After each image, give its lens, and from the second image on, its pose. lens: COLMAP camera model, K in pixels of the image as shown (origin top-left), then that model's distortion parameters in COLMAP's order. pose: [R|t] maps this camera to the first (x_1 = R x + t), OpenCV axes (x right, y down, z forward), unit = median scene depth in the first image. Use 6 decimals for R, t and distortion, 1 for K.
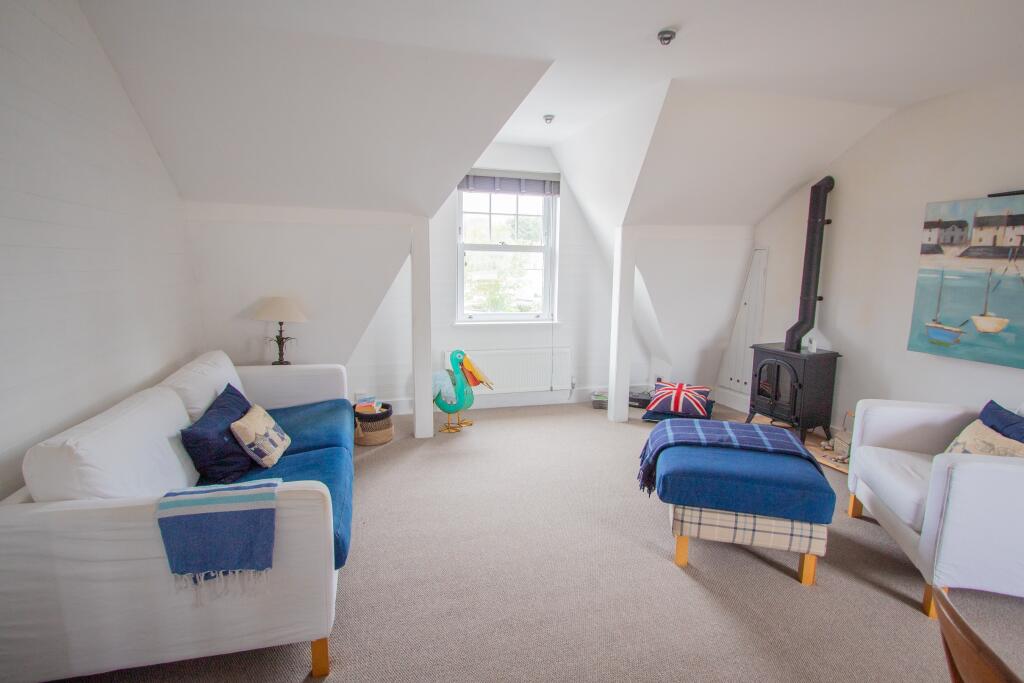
lens RADIAL K [[505.9, 0, 511.7], [0, 505.9, 343.6], [0, 0, 1]] dist [-0.010515, 0.001609]
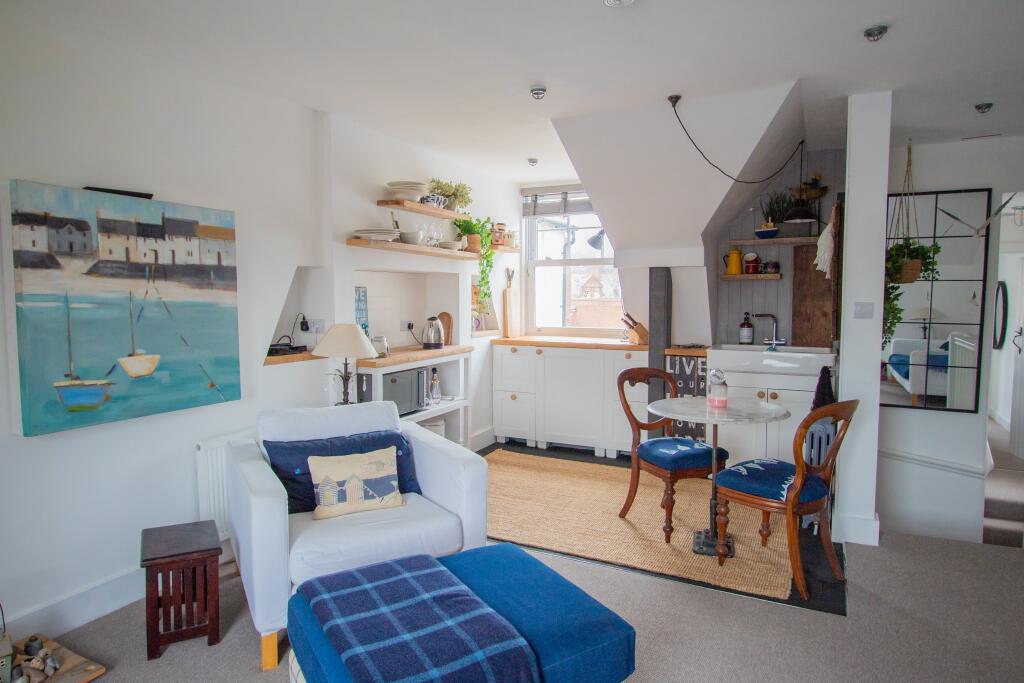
lens RADIAL K [[615.5, 0, 512.8], [0, 615.5, 337.5], [0, 0, 1]] dist [0.001121, 0.000507]
pose [[-0.713453, -0.065474, 0.697637, -0.074800], [0.098856, 0.976261, 0.192721, -0.180504], [-0.693694, 0.206463, -0.690044, 1.111682]]
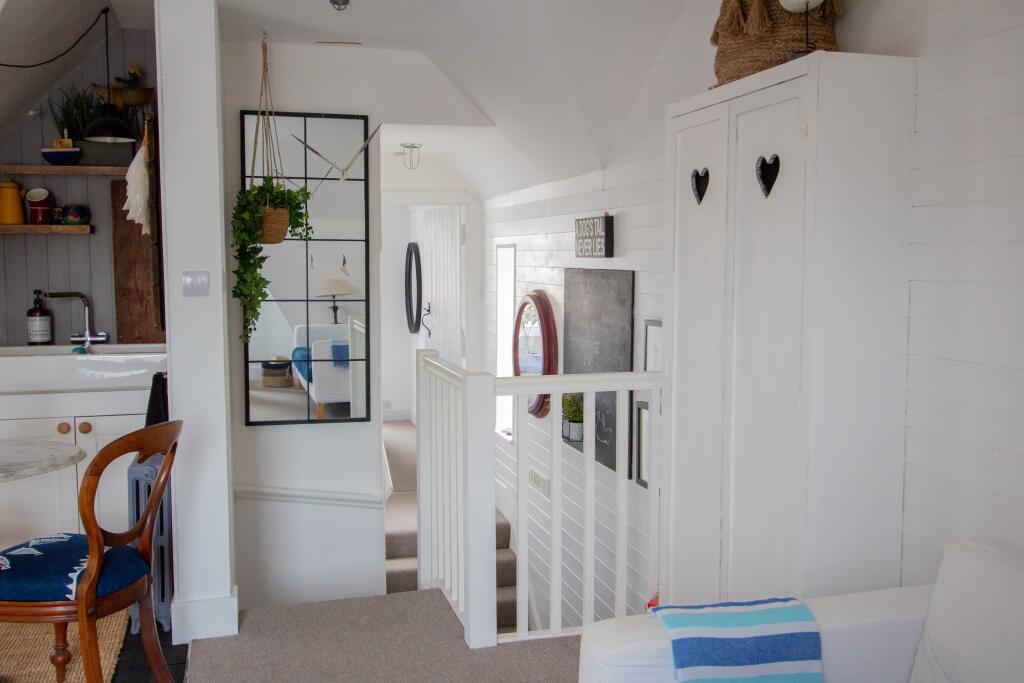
lens RADIAL K [[1028.7, 0, 513.4], [0, 1028.7, 341.7], [0, 0, 1]] dist [0.023404, 0.000000]
pose [[-0.998811, -0.019744, 0.044570, -0.172122], [-0.008724, 0.971940, 0.235067, -0.174990], [-0.047961, 0.234398, -0.970957, 1.081052]]
